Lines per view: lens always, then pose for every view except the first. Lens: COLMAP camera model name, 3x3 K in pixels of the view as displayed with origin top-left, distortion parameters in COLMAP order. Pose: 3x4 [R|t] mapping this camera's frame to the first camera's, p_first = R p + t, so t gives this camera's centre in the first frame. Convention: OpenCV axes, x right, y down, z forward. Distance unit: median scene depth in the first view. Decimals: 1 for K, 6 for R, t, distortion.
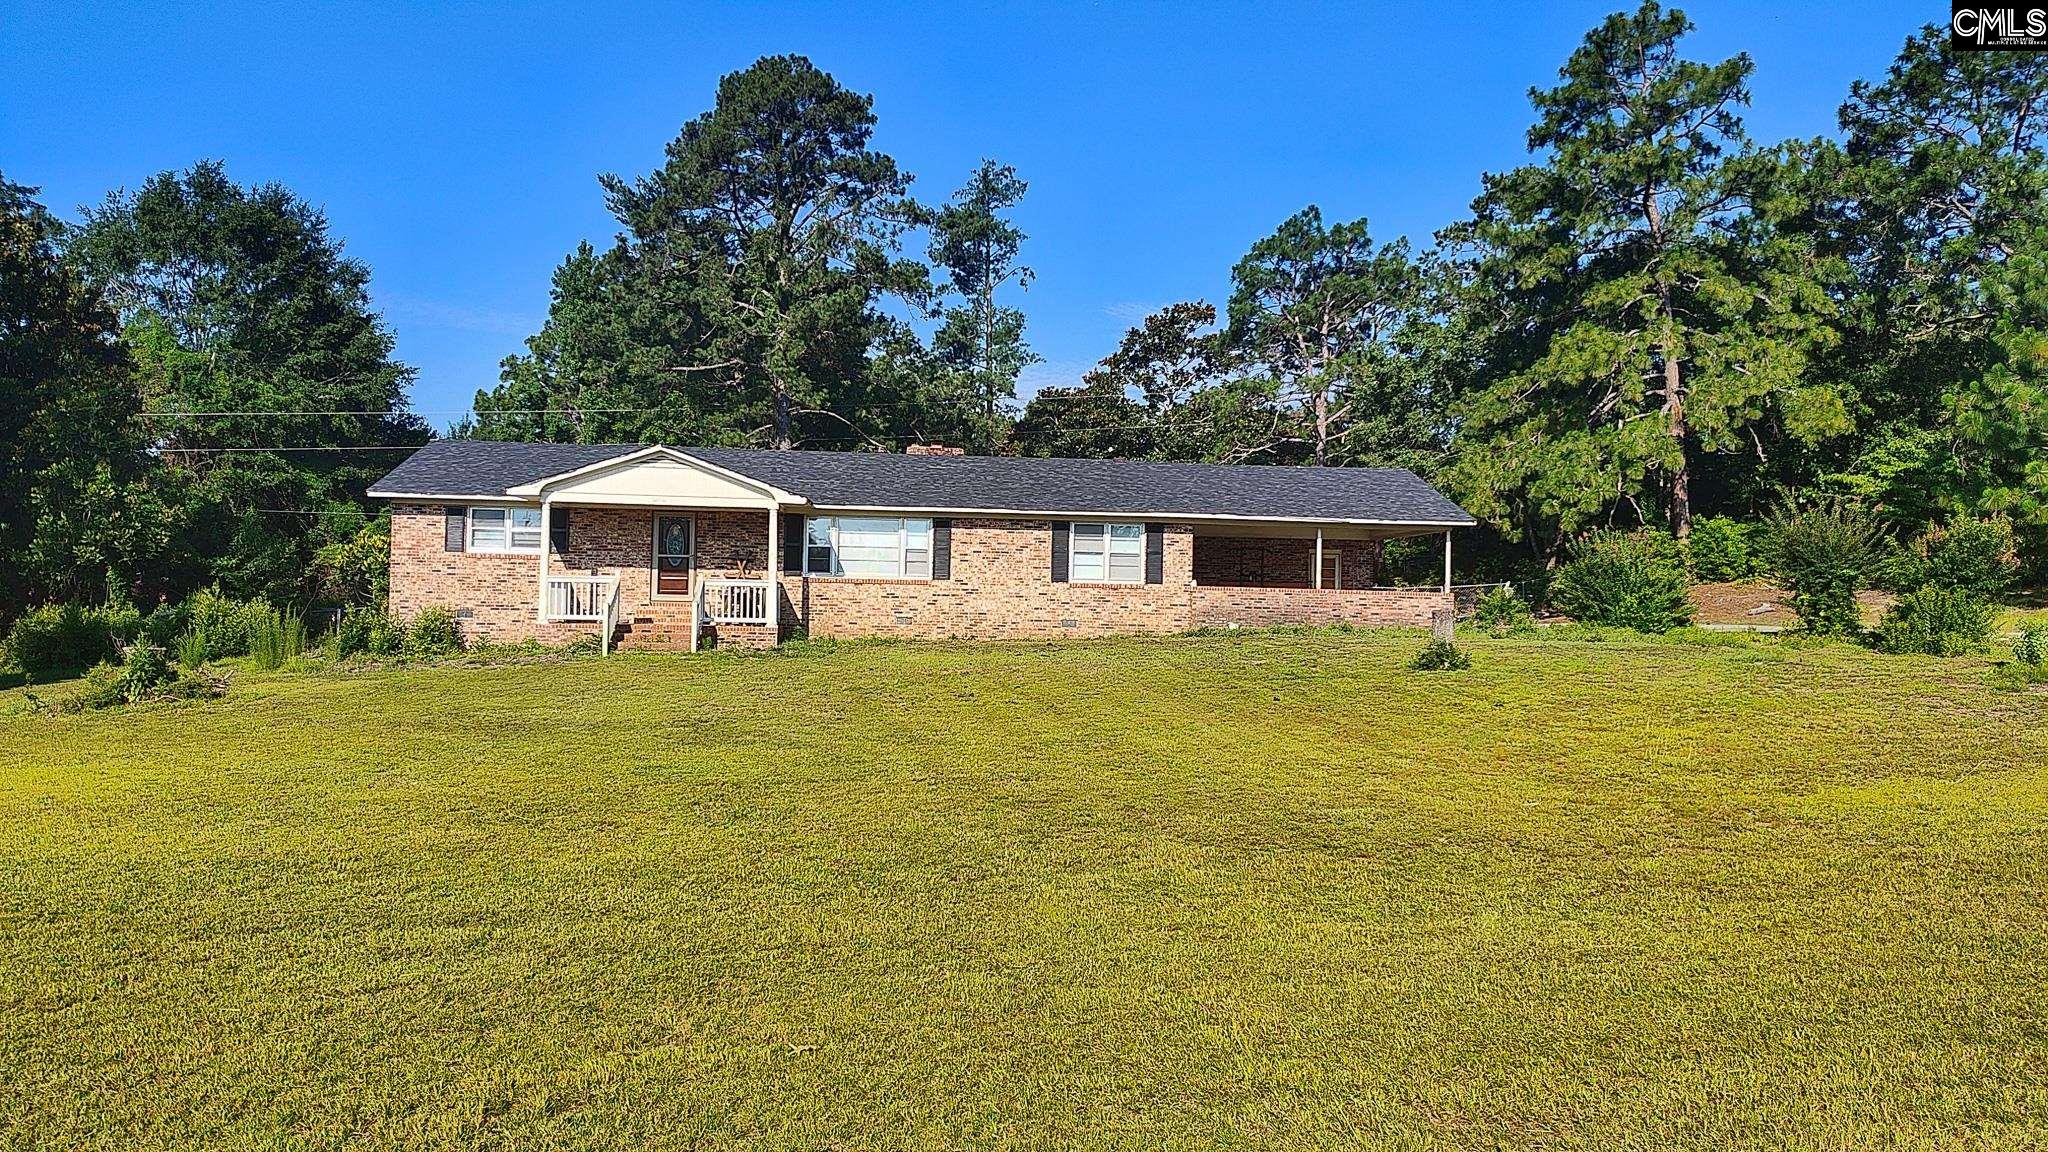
lens RADIAL K [[1572.7, 0, 1044.2], [0, 1572.7, 586.3], [0, 0, 1]] dist [0.124897, -0.291498]
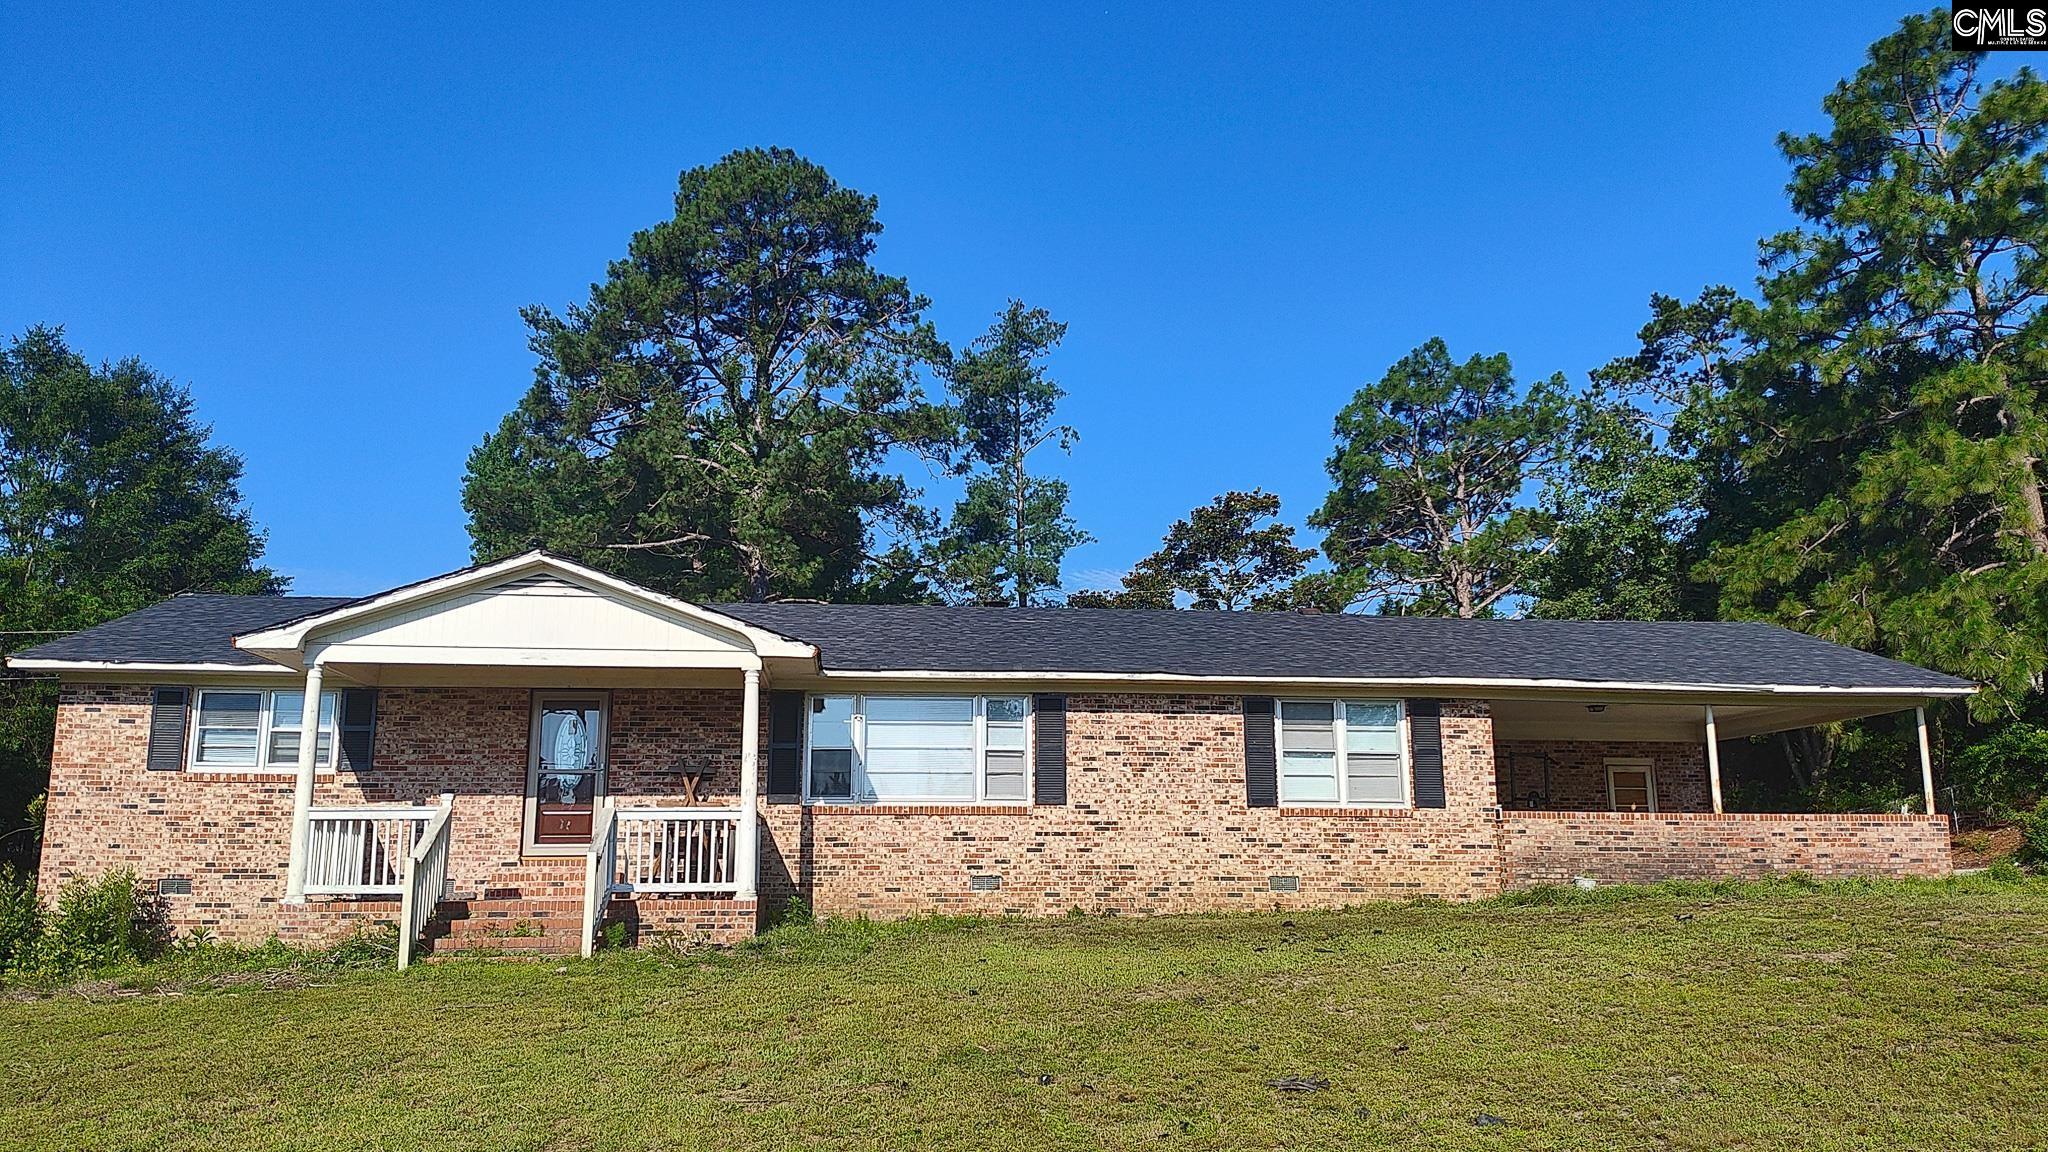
lens RADIAL K [[1564.5, 0, 1013.6], [0, 1564.5, 584.9], [0, 0, 1]] dist [0.122833, -0.295979]
pose [[0.999800, -0.018891, 0.006610, -0.079441], [0.019736, 0.985439, -0.168880, 0.012022], [-0.003323, 0.168976, 0.985614, 0.436150]]
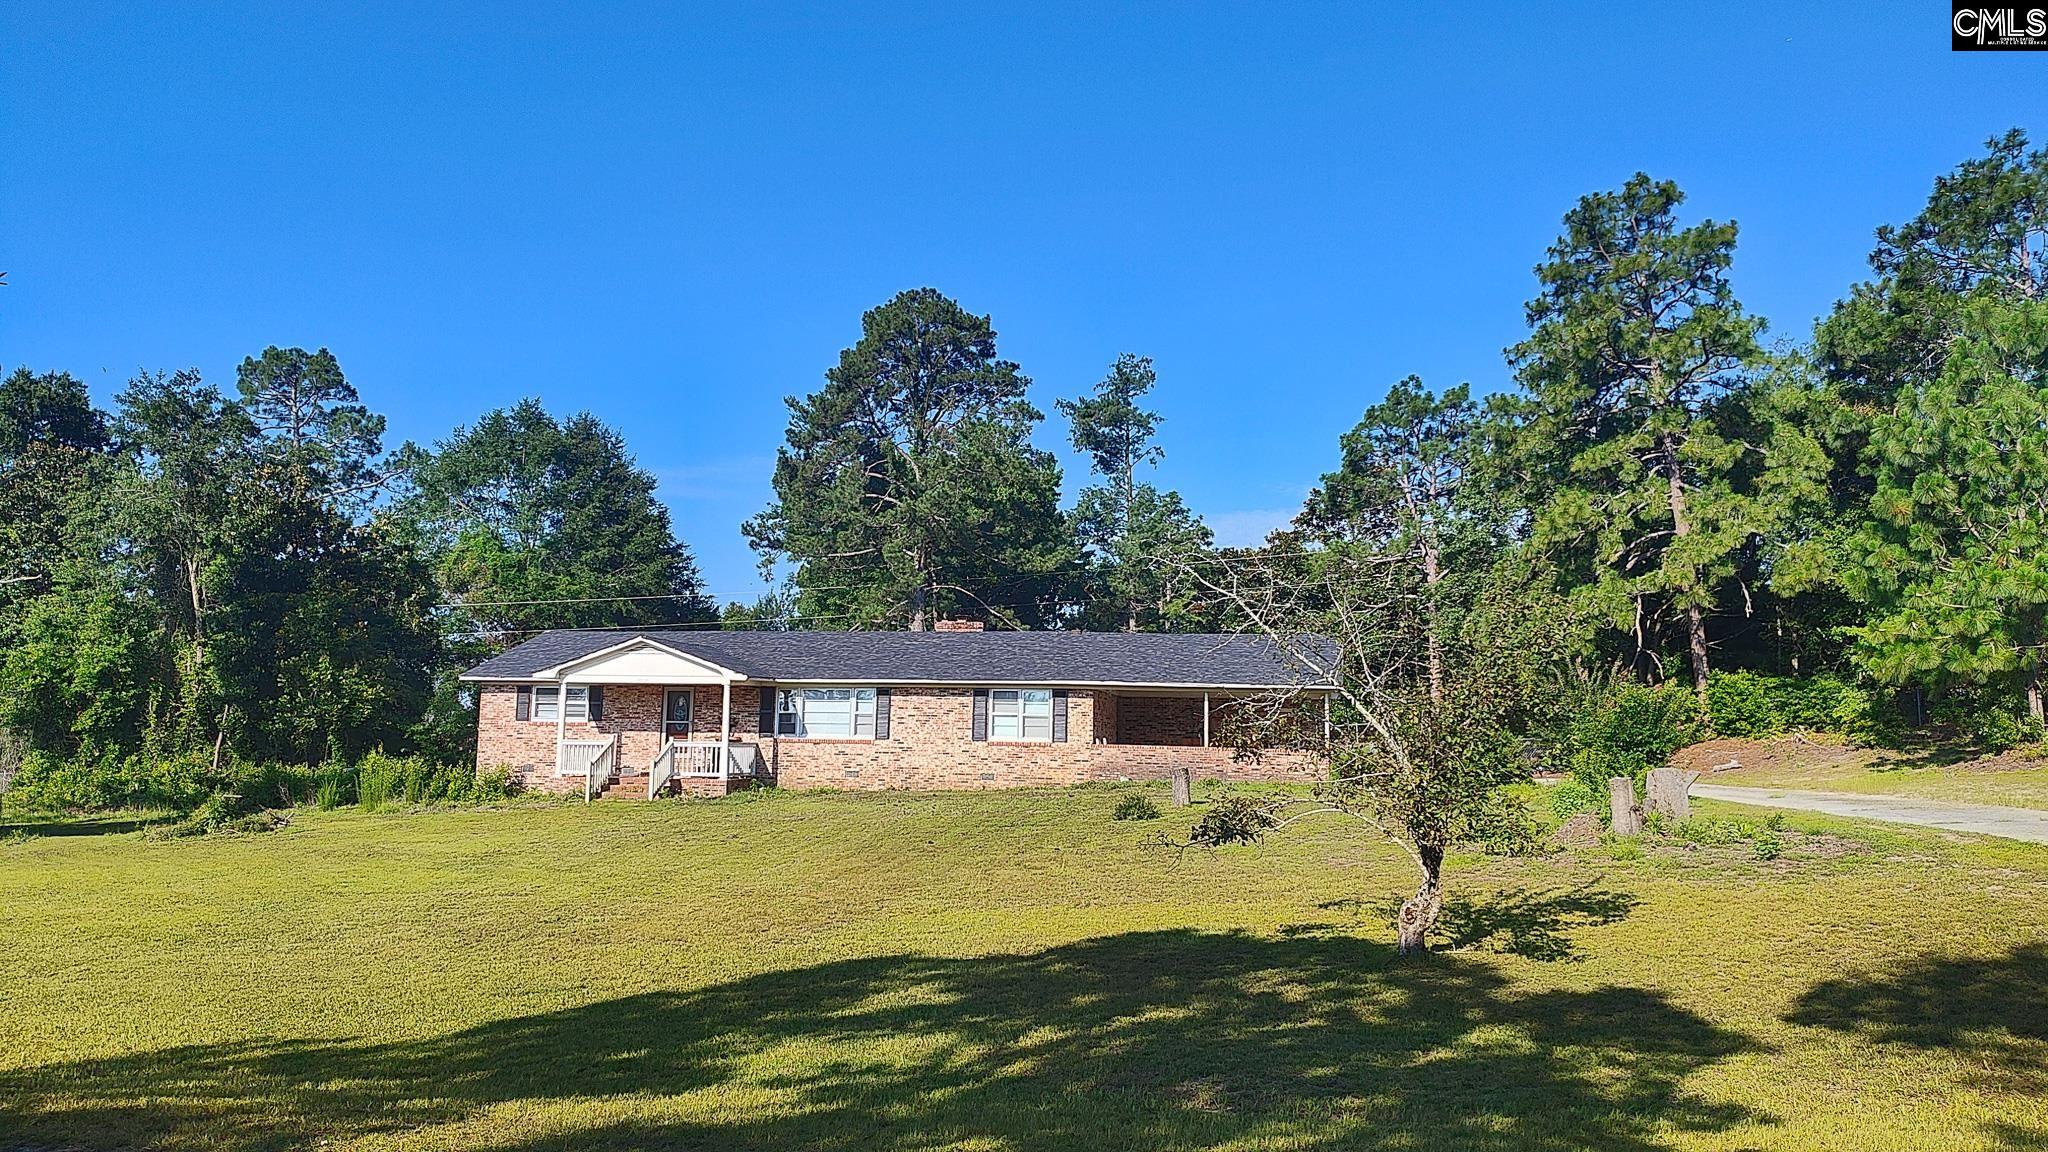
lens RADIAL K [[1564.5, 0, 1013.6], [0, 1564.5, 584.9], [0, 0, 1]] dist [0.122833, -0.295979]
pose [[0.954489, -0.033041, -0.296409, 0.380308], [0.006011, 0.995774, -0.091646, -0.011200], [0.298184, 0.085693, 0.950654, -0.110869]]
